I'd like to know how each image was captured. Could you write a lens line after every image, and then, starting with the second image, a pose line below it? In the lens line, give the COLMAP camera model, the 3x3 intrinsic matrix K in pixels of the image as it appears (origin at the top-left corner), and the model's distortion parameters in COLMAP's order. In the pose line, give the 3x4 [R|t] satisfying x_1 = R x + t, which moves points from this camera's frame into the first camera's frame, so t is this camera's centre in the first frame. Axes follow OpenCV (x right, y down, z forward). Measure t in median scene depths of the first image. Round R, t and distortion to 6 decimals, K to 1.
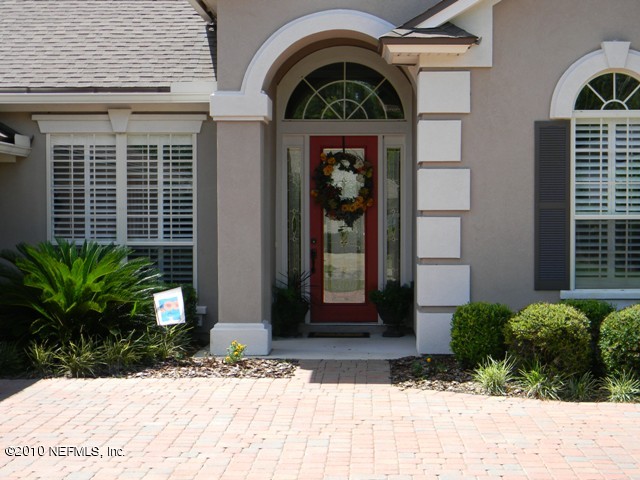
lens RADIAL K [[1127.4, 0, 320.0], [0, 1127.4, 240.0], [0, 0, 1]] dist [0.016322, -0.041309]
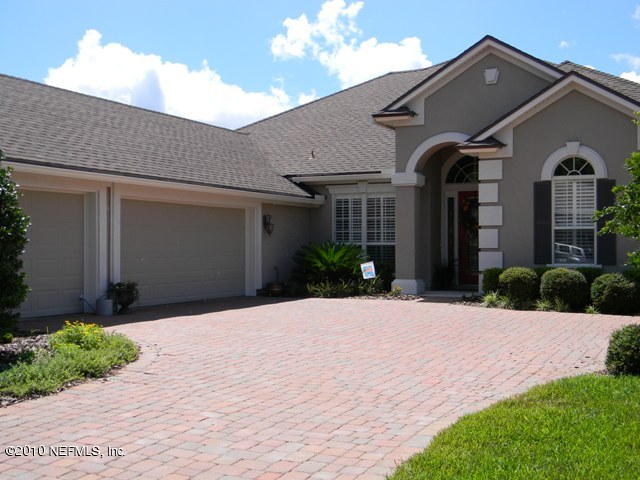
lens RADIAL K [[780.1, 0, 320.0], [0, 780.1, 240.0], [0, 0, 1]] dist [0.005360, -0.027315]
pose [[0.916750, -0.003740, -0.399443, 0.398573], [-0.007815, 0.999597, -0.027296, 0.042665], [0.399384, 0.028145, 0.916352, -0.461637]]
